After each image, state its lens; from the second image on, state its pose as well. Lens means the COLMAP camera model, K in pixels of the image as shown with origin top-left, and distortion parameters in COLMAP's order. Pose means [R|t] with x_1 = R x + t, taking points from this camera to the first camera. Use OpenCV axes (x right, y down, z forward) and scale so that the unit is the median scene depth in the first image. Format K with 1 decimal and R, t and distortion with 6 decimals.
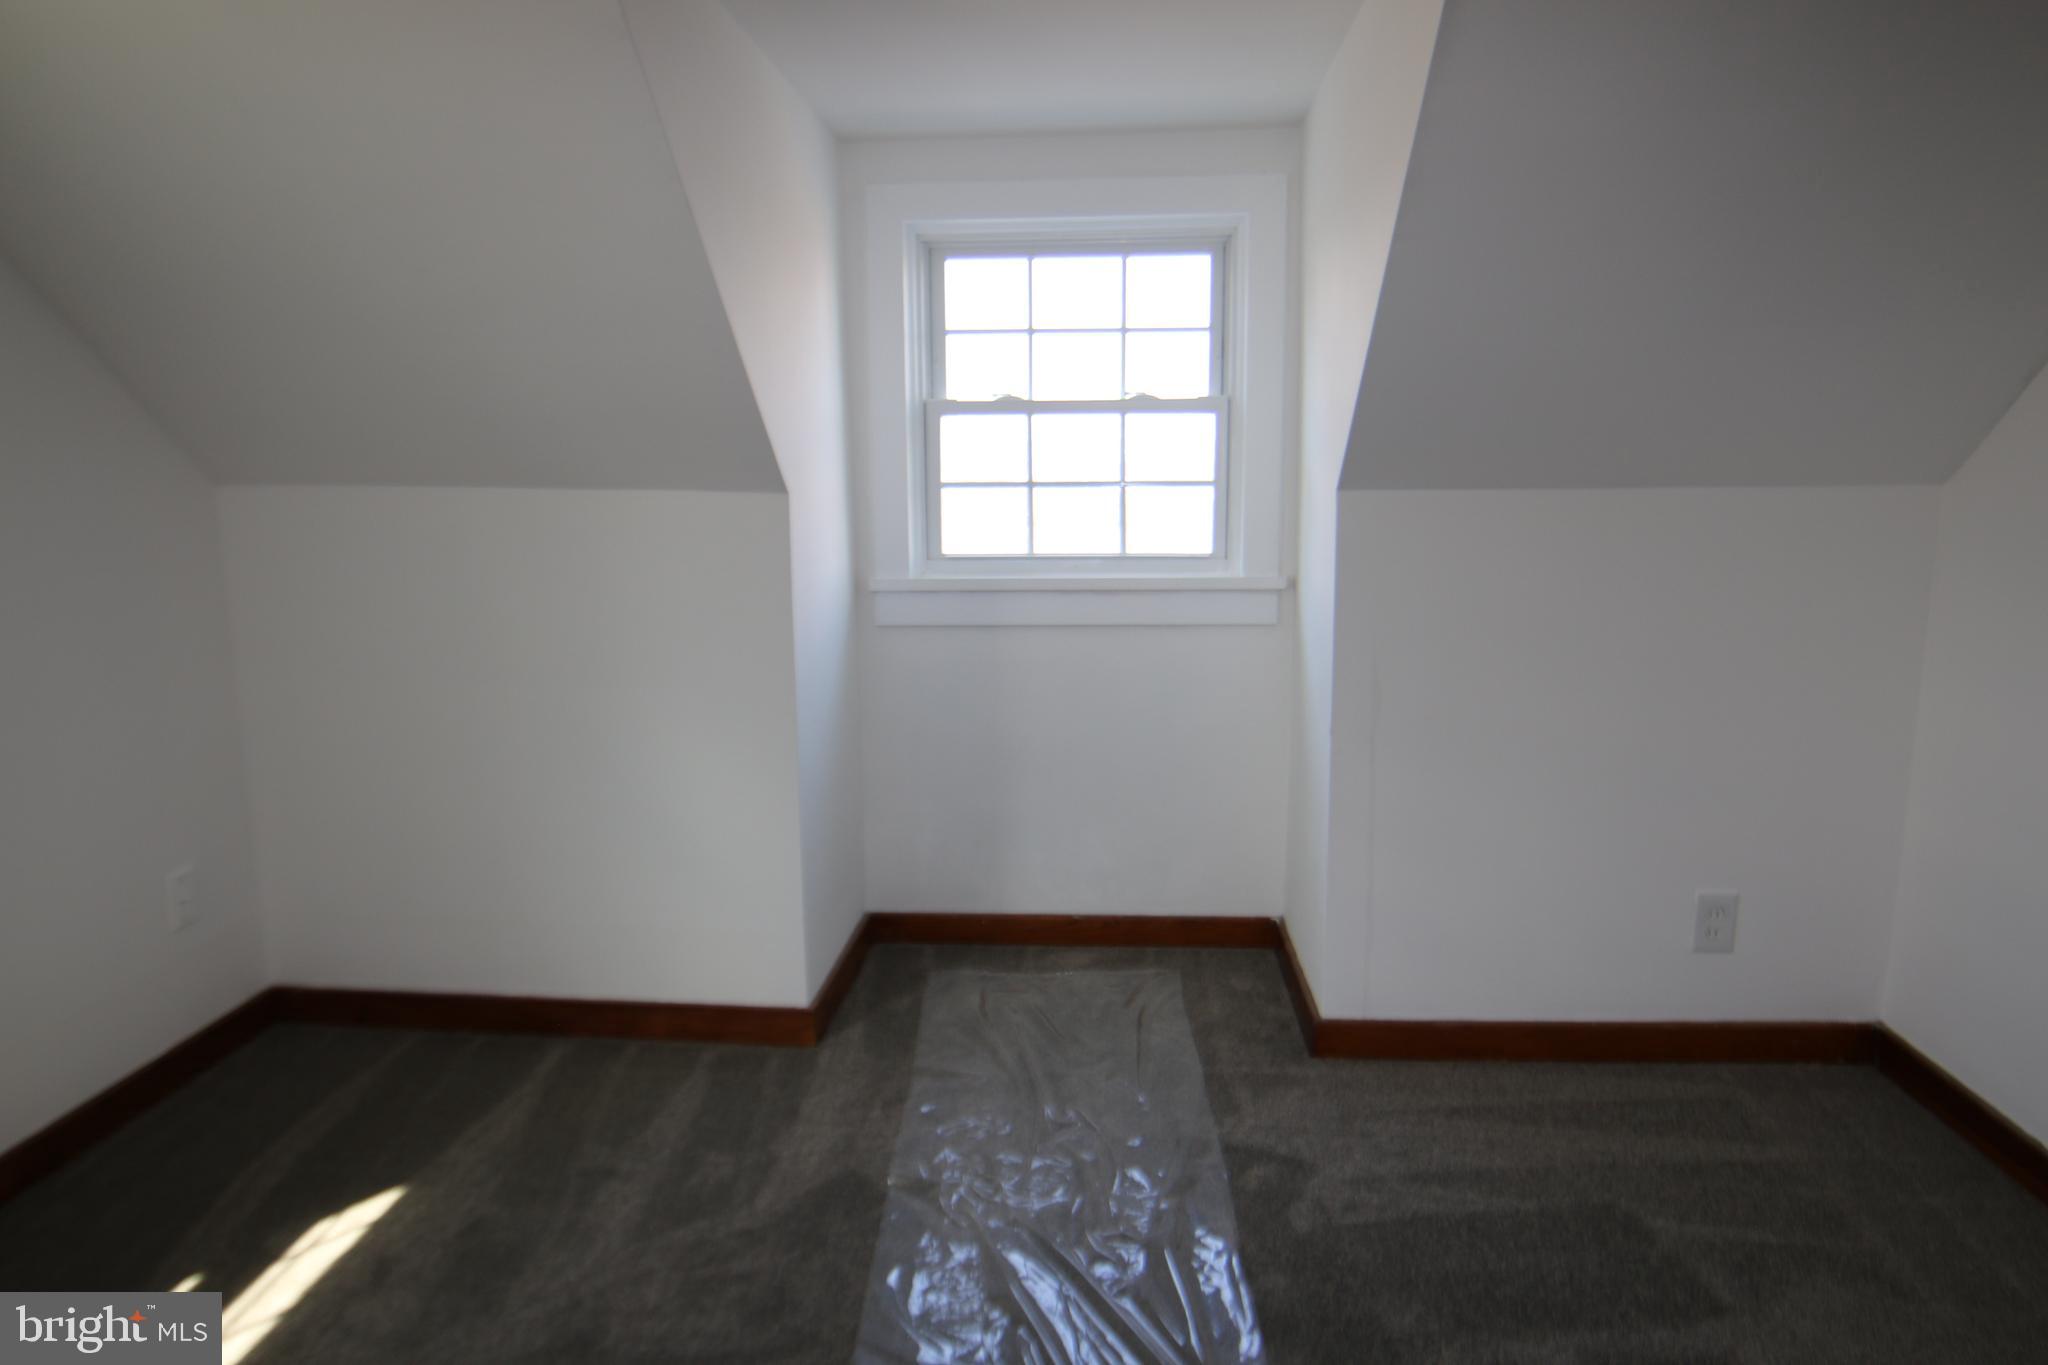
lens RADIAL K [[1301.5, 0, 1024.0], [0, 1301.5, 682.5], [0, 0, 1]] dist [-0.016613, 0.007563]
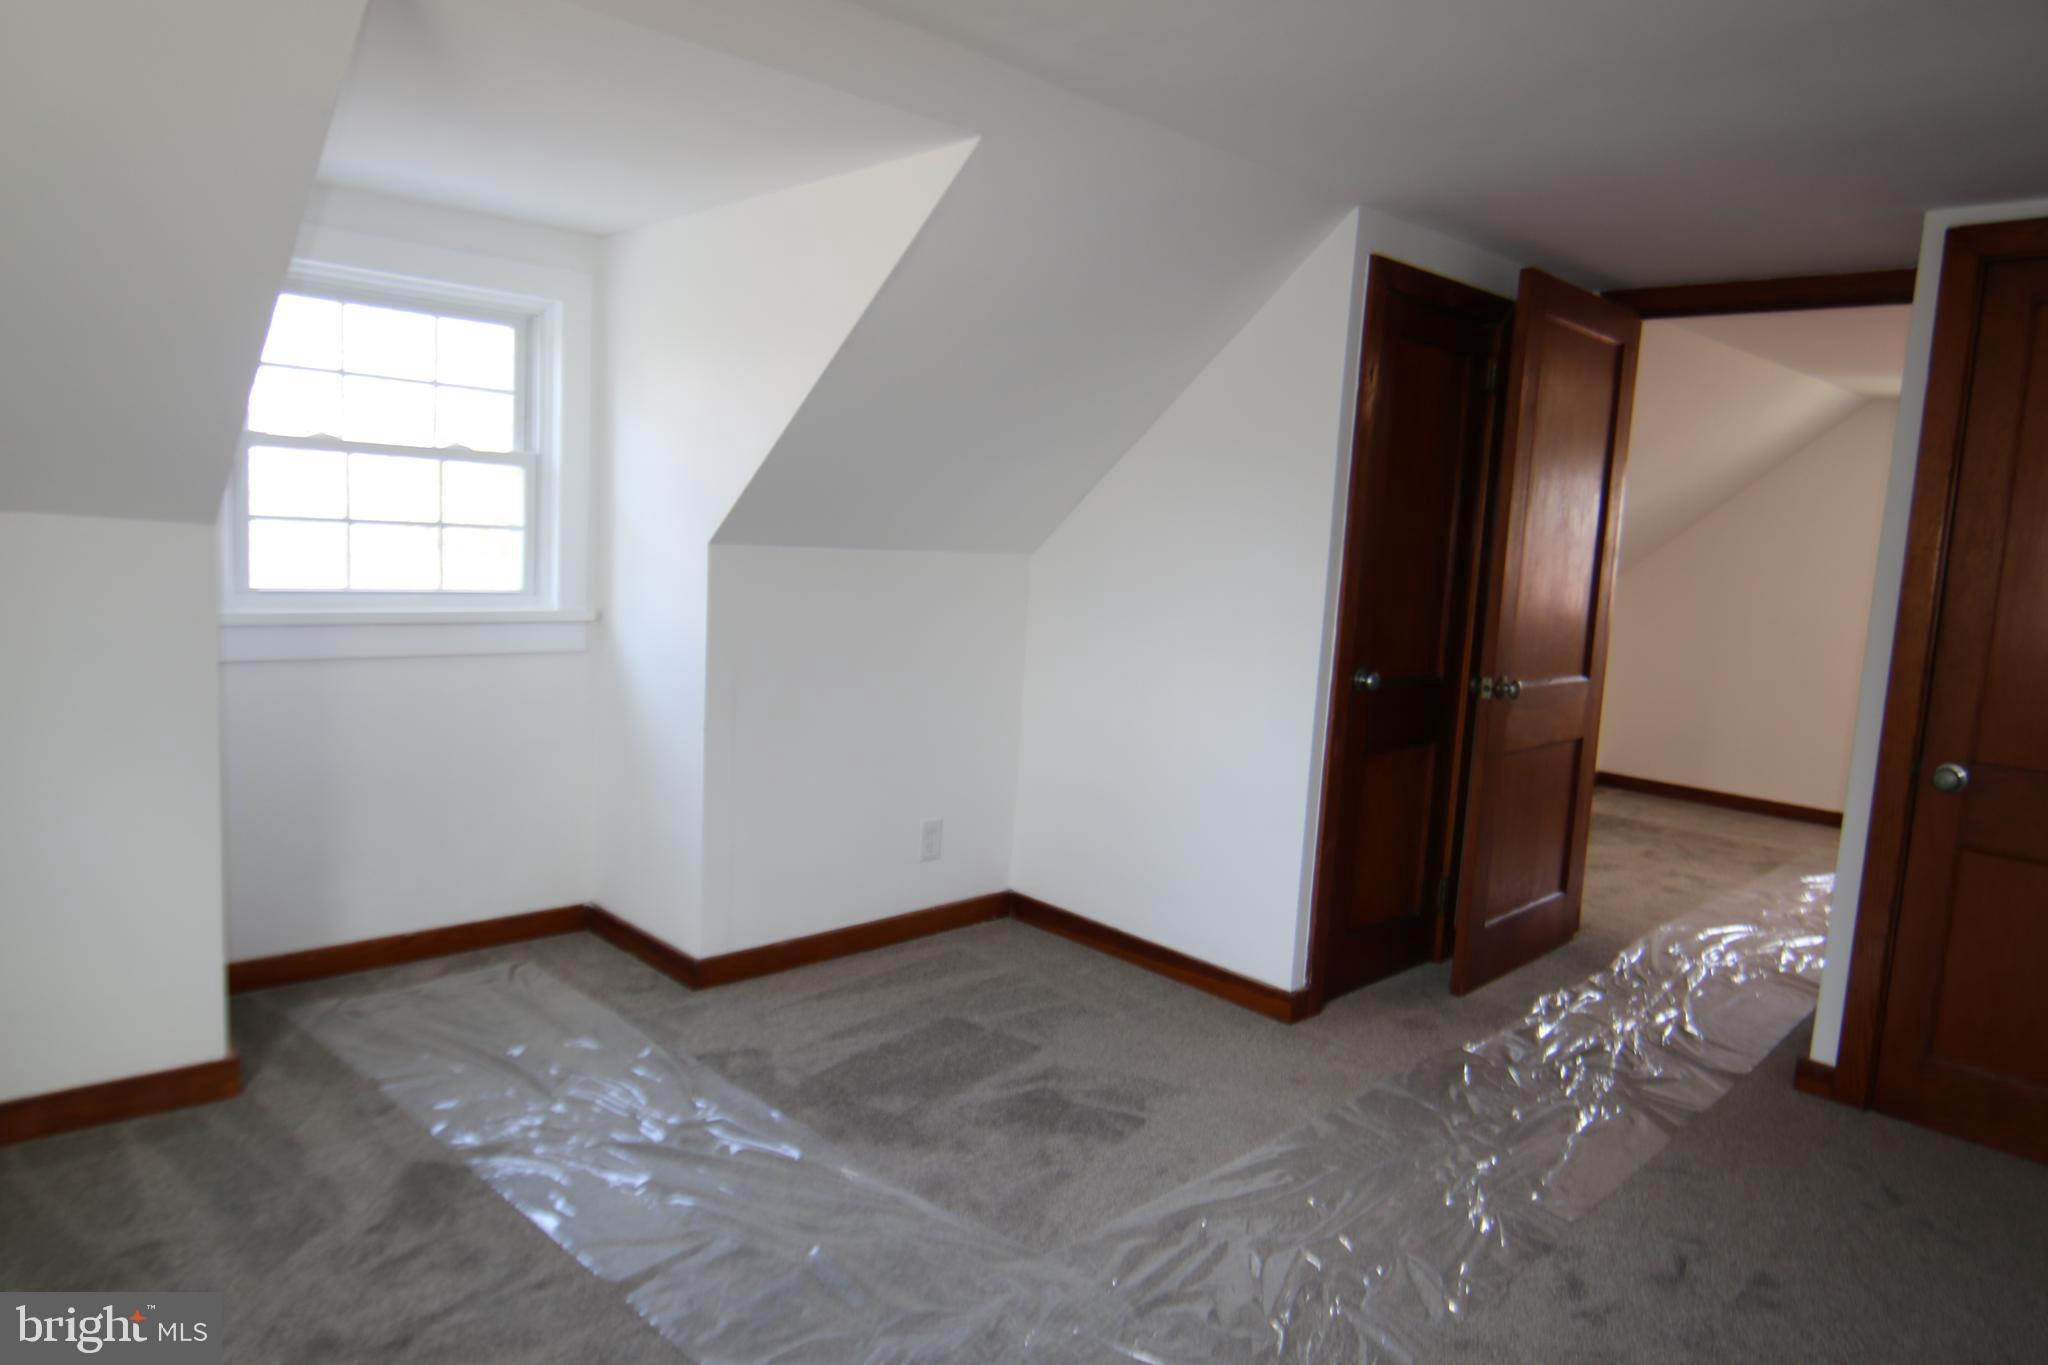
lens RADIAL K [[1301.5, 0, 1024.0], [0, 1301.5, 682.5], [0, 0, 1]] dist [-0.016613, 0.007563]
pose [[0.668166, -0.041194, 0.742871, -0.413831], [0.060494, 0.998168, 0.000940, 0.006831], [-0.741548, 0.044312, 0.669434, -0.079574]]
